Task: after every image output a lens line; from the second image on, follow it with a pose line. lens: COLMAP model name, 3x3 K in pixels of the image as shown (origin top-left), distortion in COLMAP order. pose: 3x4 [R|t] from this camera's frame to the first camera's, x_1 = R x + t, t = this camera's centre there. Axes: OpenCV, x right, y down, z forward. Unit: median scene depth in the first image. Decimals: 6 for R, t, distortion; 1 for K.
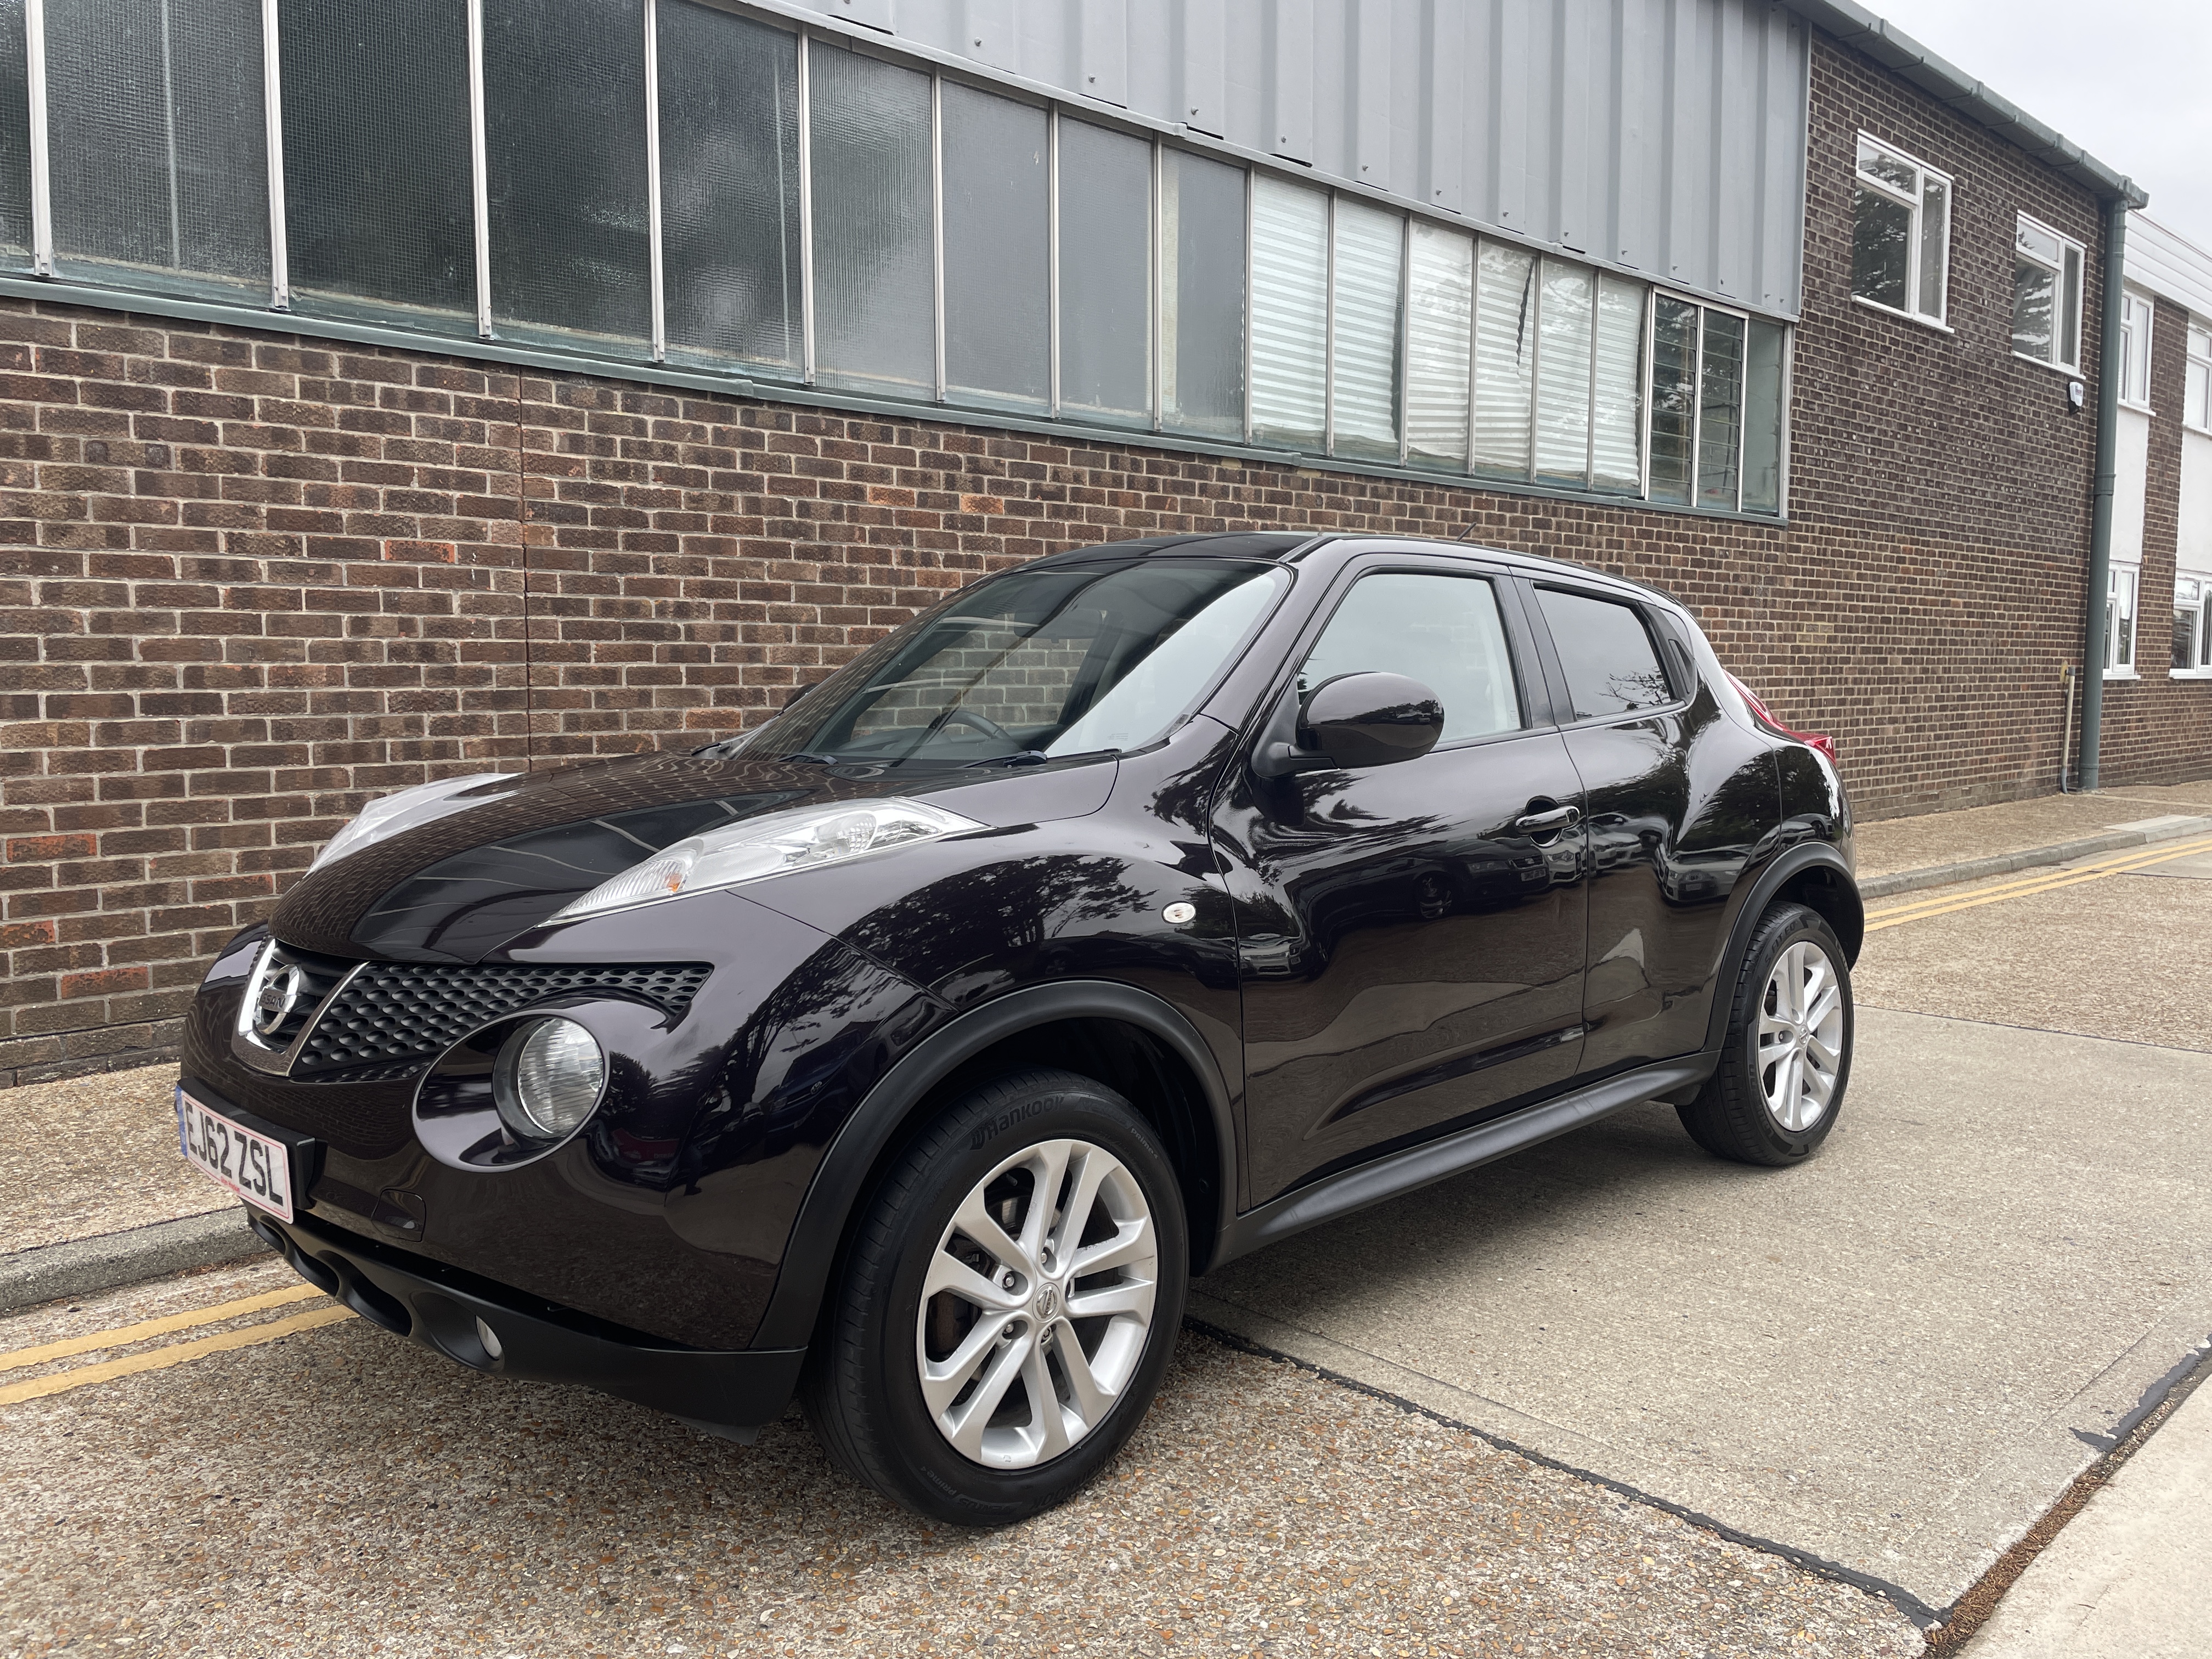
lens RADIAL K [[1656.0, 0, 1095.0], [0, 1656.0, 796.5], [0, 0, 1]] dist [0.093263, -0.118648]
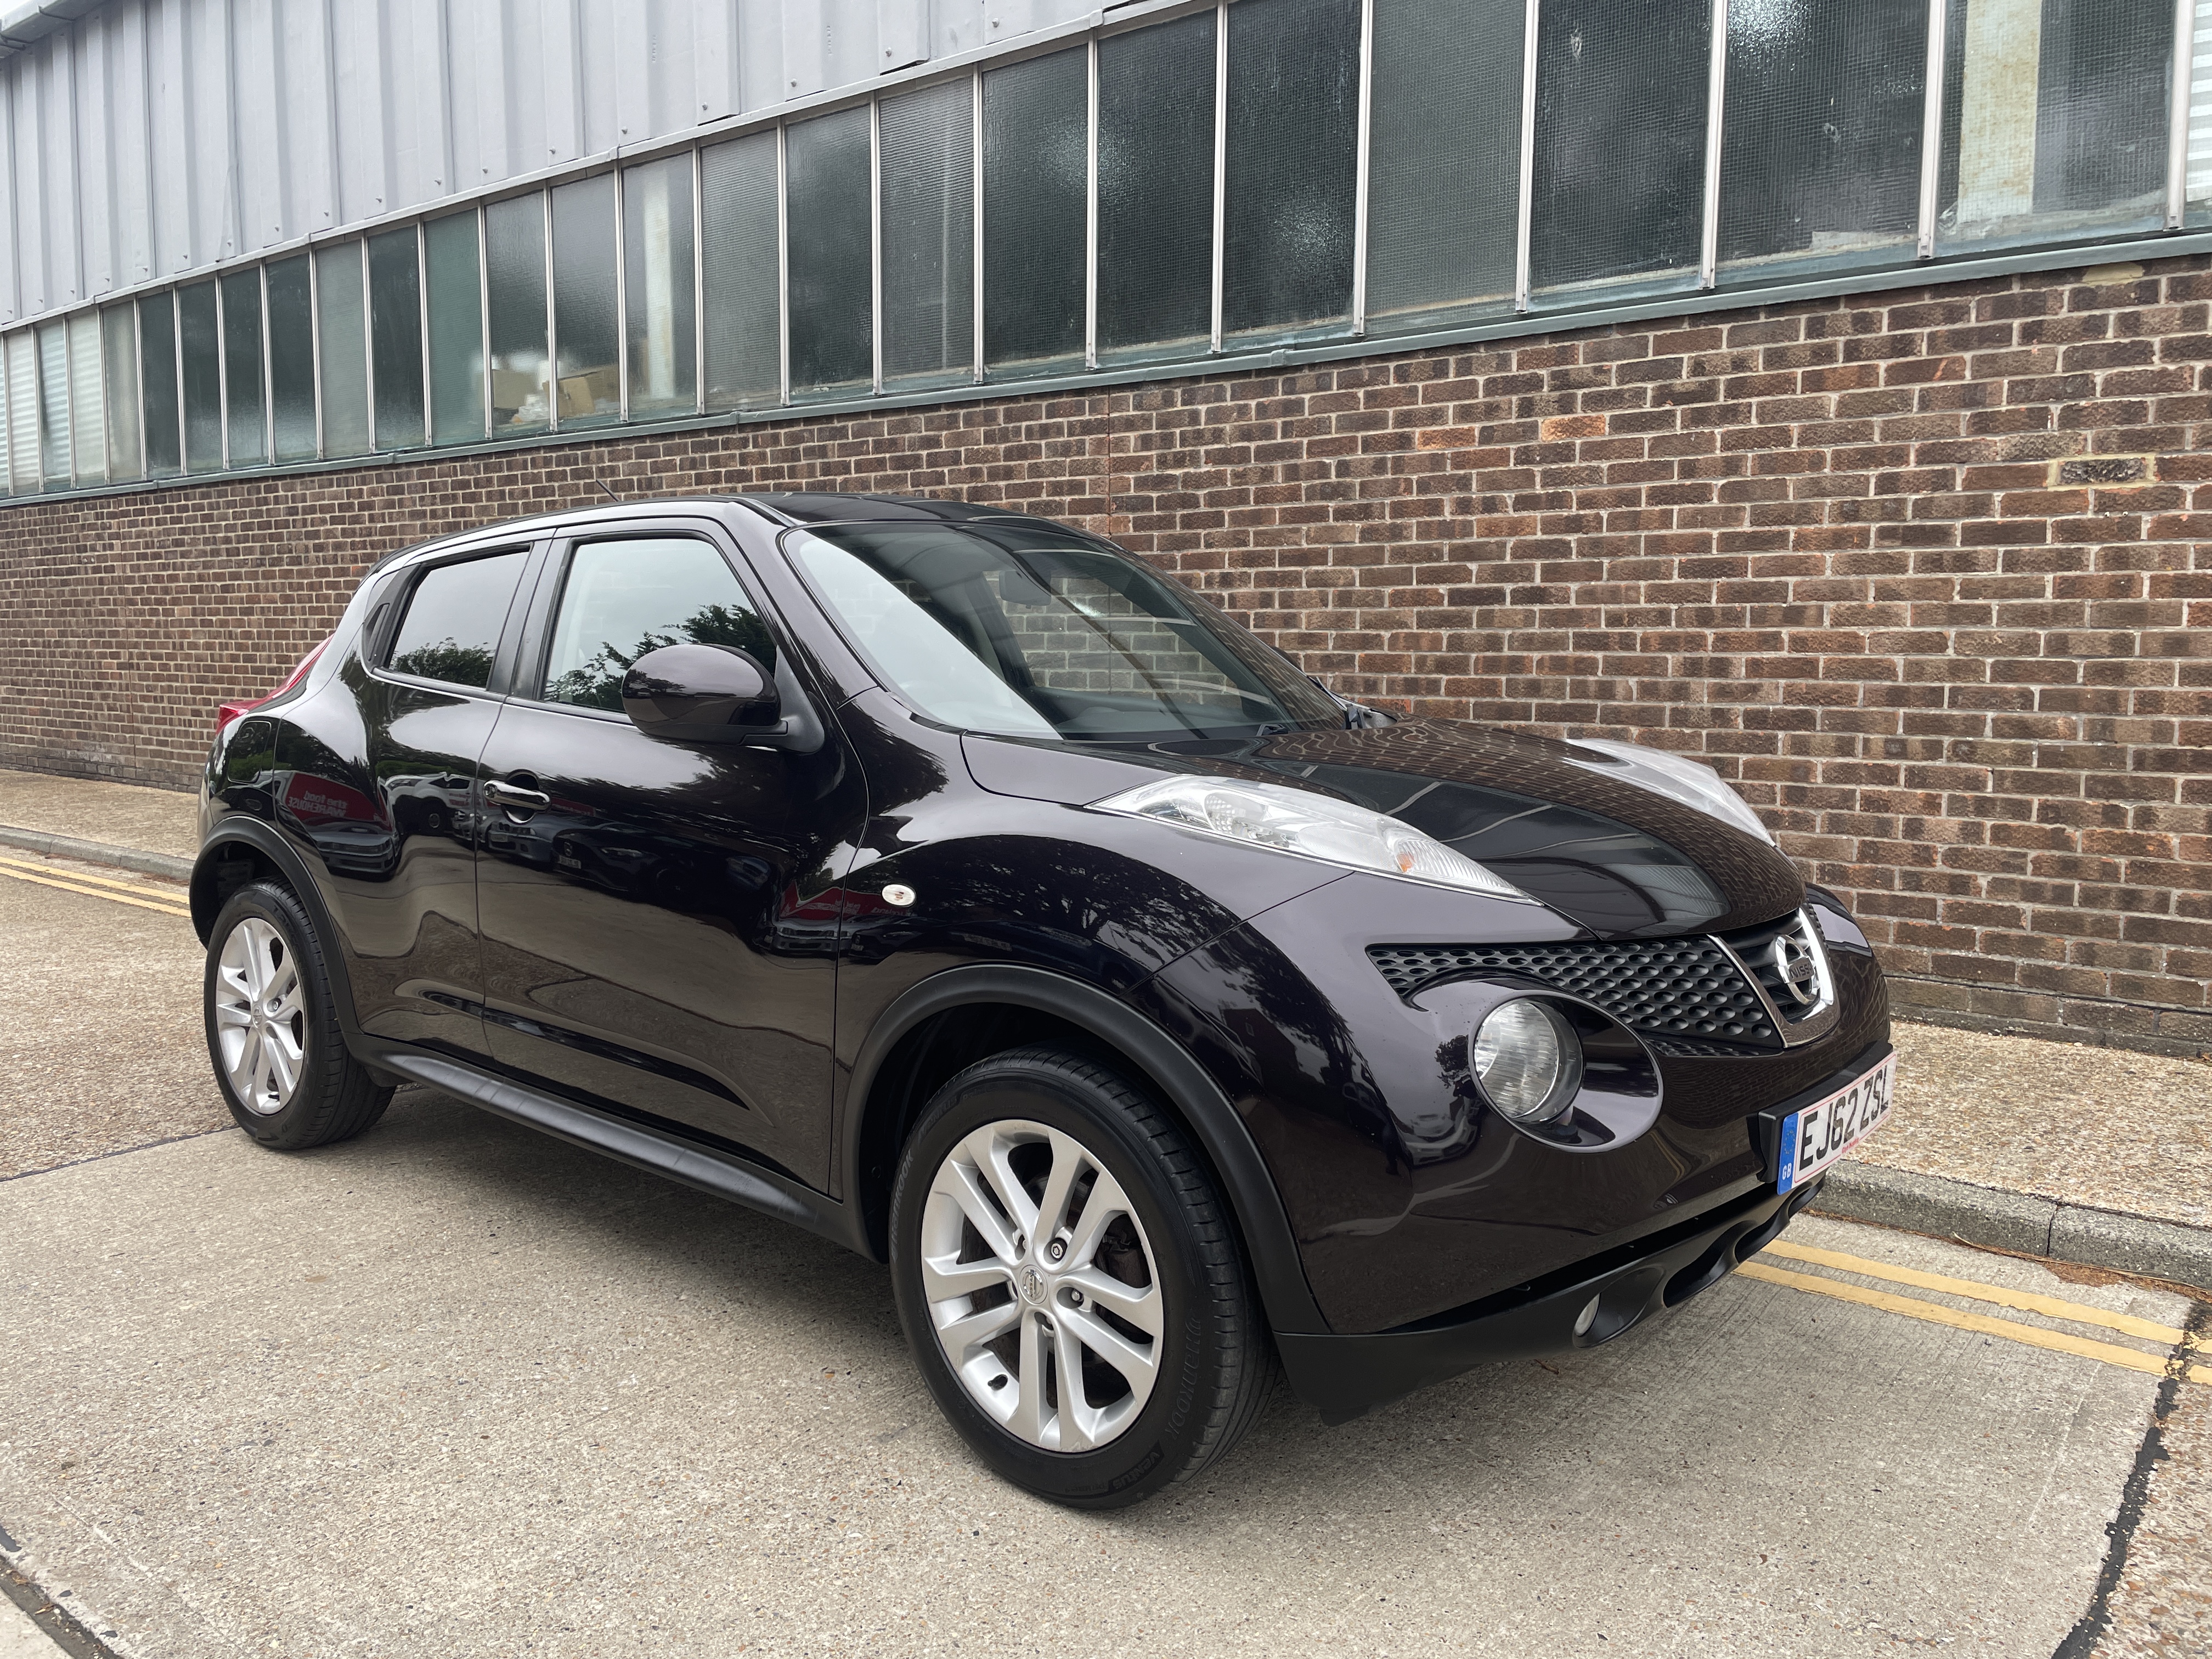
lens RADIAL K [[1656.0, 0, 1095.3], [0, 1656.0, 788.3], [0, 0, 1]] dist [0.093263, -0.118648]
pose [[0.152805, 0.092294, -0.983937, 0.768161], [-0.077273, 0.993697, 0.081209, -0.055528], [0.985231, 0.063622, 0.158974, 0.716310]]
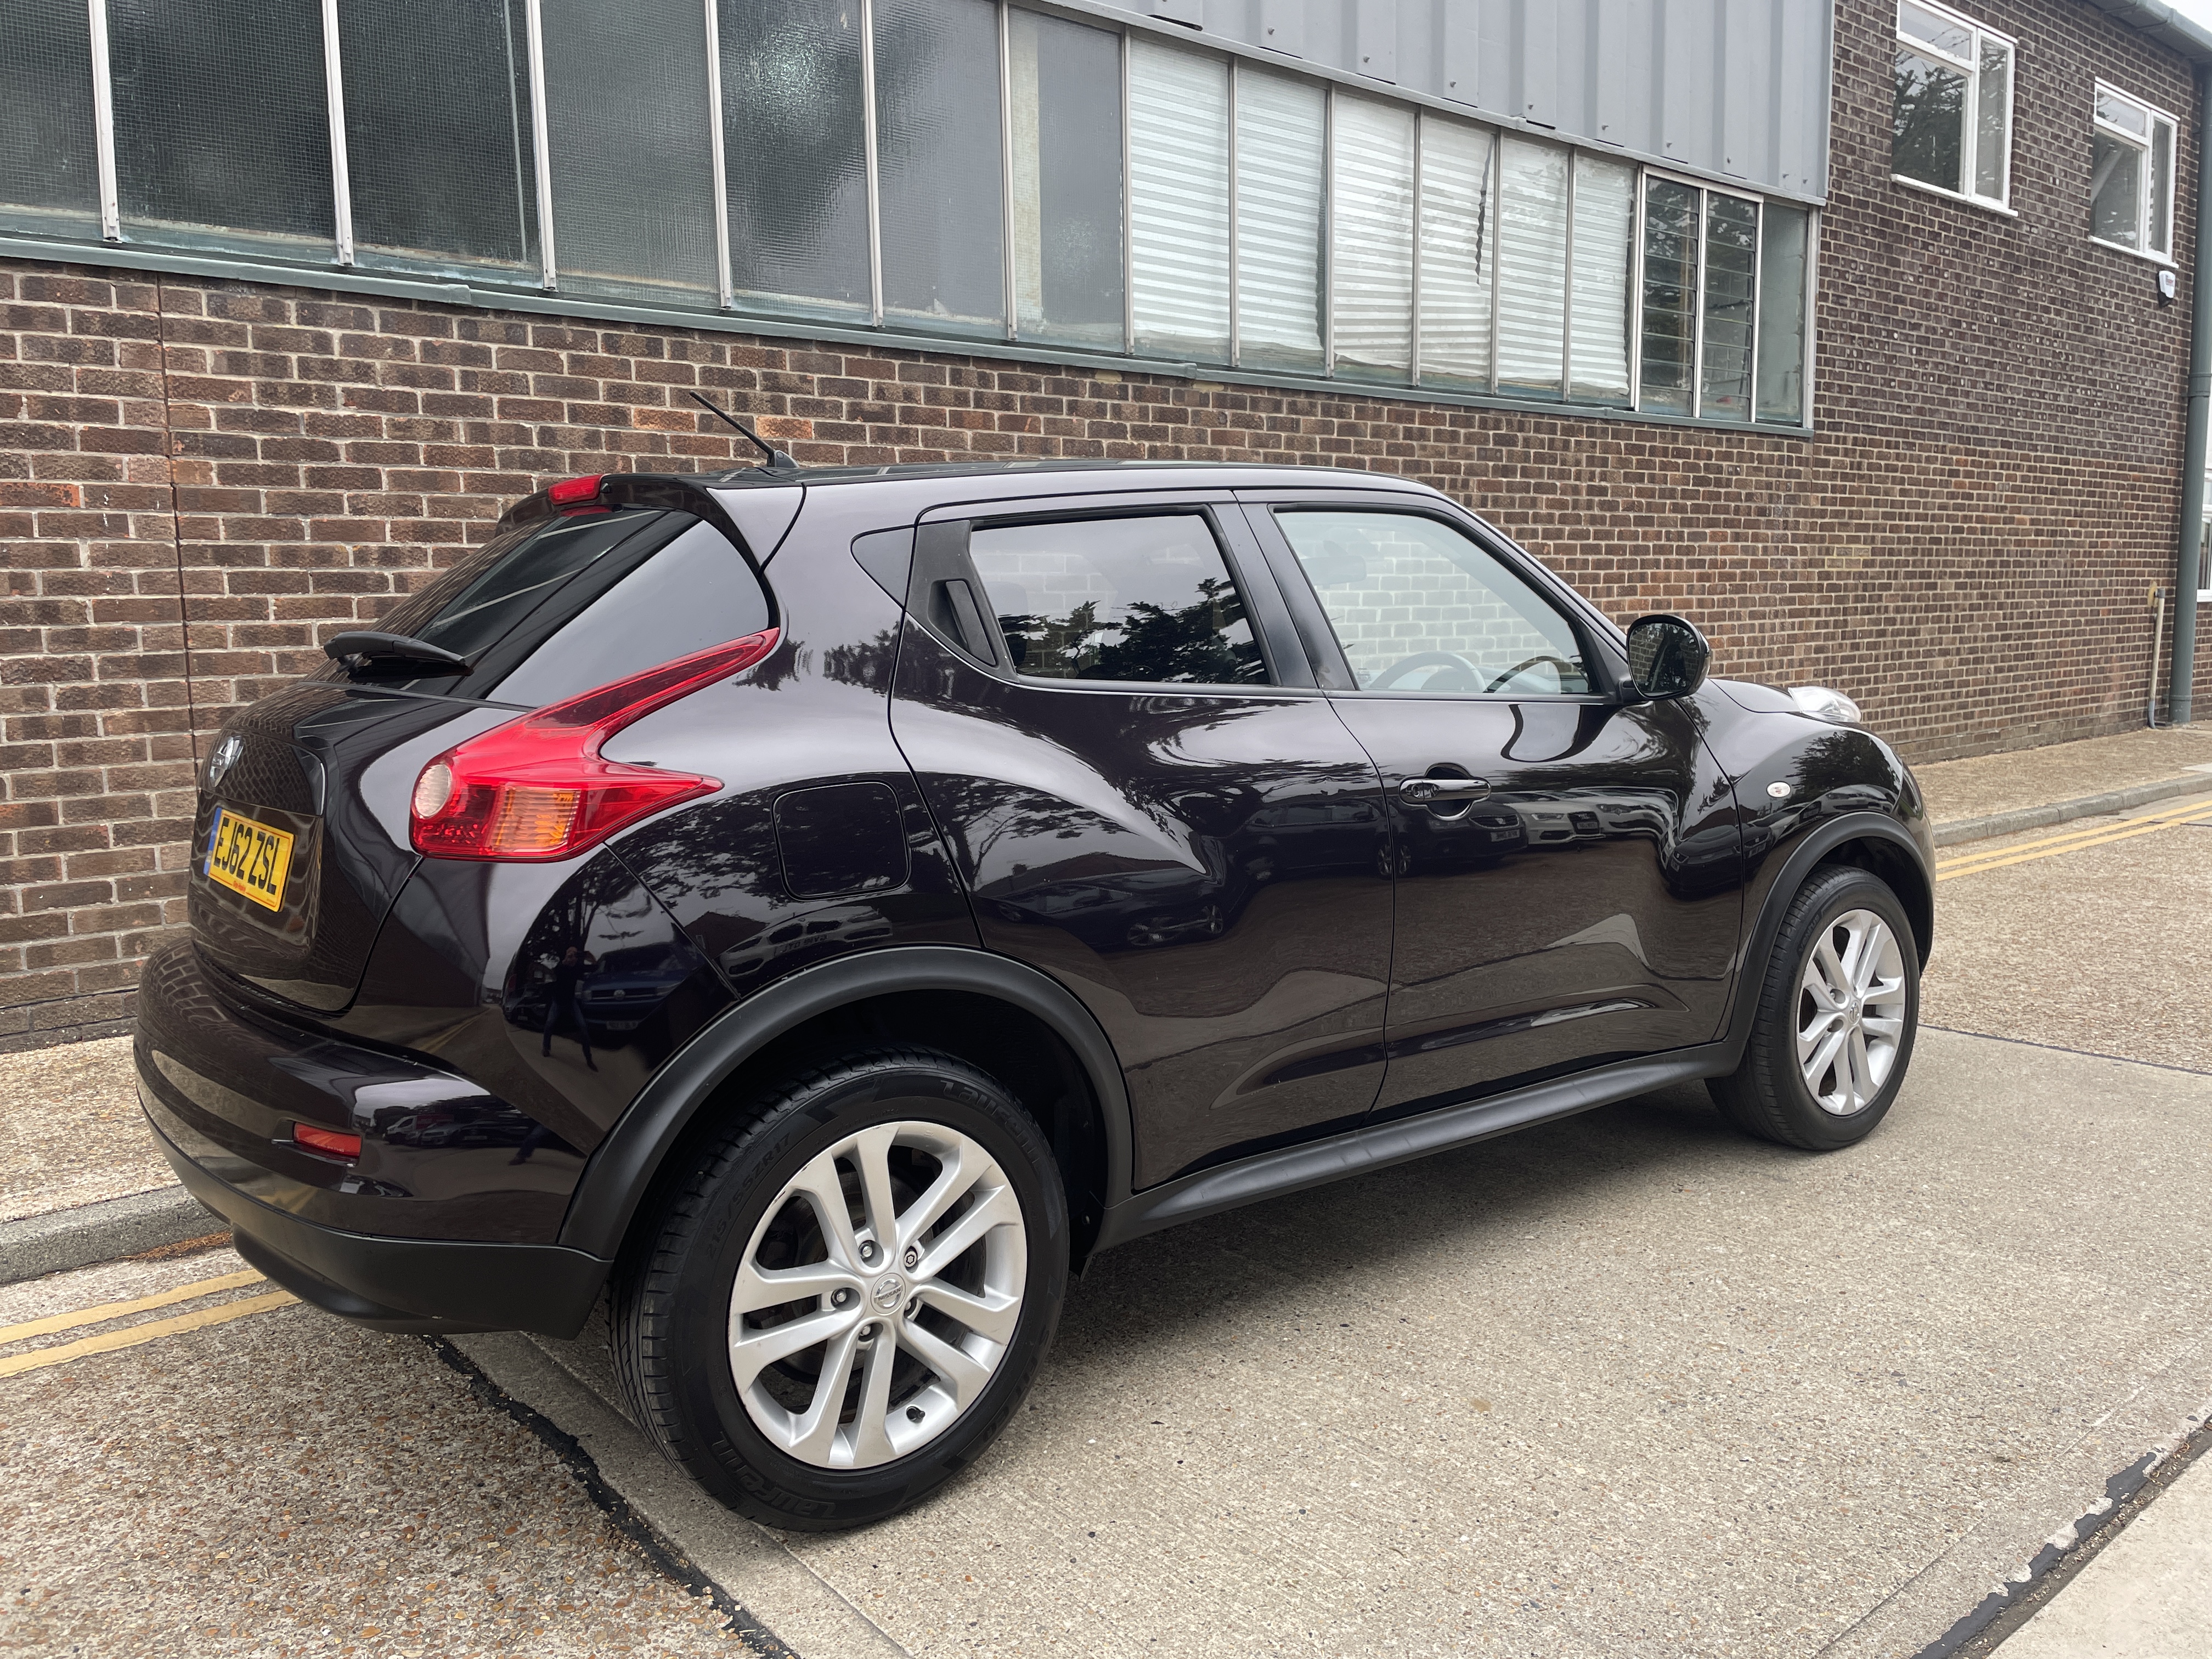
lens RADIAL K [[1656.0, 0, 1103.8], [0, 1656.0, 795.2], [0, 0, 1]] dist [0.093263, -0.118648]
pose [[0.998141, -0.010582, -0.060026, 0.162244], [0.012764, 0.999267, 0.036078, -0.014565], [0.059601, -0.036777, 0.997545, 0.145393]]
